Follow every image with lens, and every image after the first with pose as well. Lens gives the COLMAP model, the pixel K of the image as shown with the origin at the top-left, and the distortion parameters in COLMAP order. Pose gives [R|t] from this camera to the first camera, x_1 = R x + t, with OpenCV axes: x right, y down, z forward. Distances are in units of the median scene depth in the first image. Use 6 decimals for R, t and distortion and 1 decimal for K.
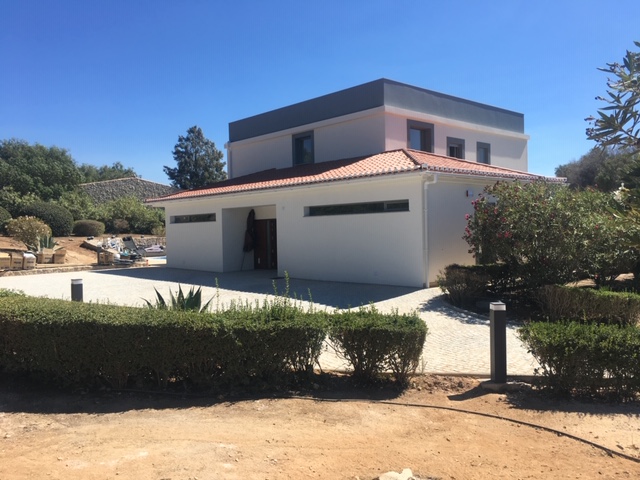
lens RADIAL K [[522.5, 0, 320.0], [0, 522.5, 240.0], [0, 0, 1]] dist [0.048796, 0.000636]
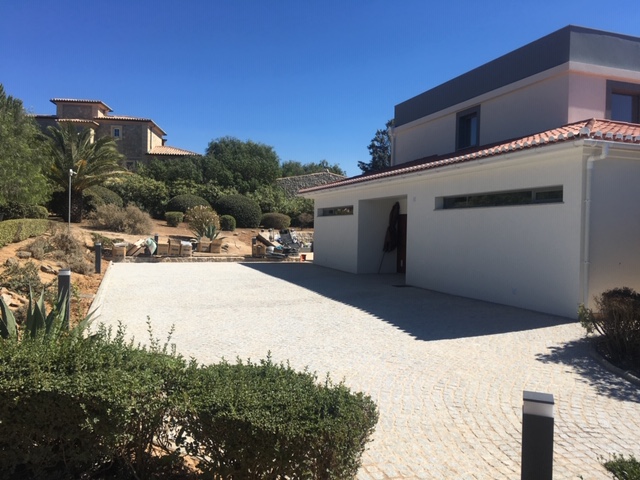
lens RADIAL K [[530.8, 0, 320.0], [0, 530.8, 240.0], [0, 0, 1]] dist [0.010419, -0.003511]
pose [[0.913873, 0.048181, -0.403131, 0.099581], [-0.048440, 0.998780, 0.009559, 0.000358], [0.403100, 0.010792, 0.915092, 0.158855]]
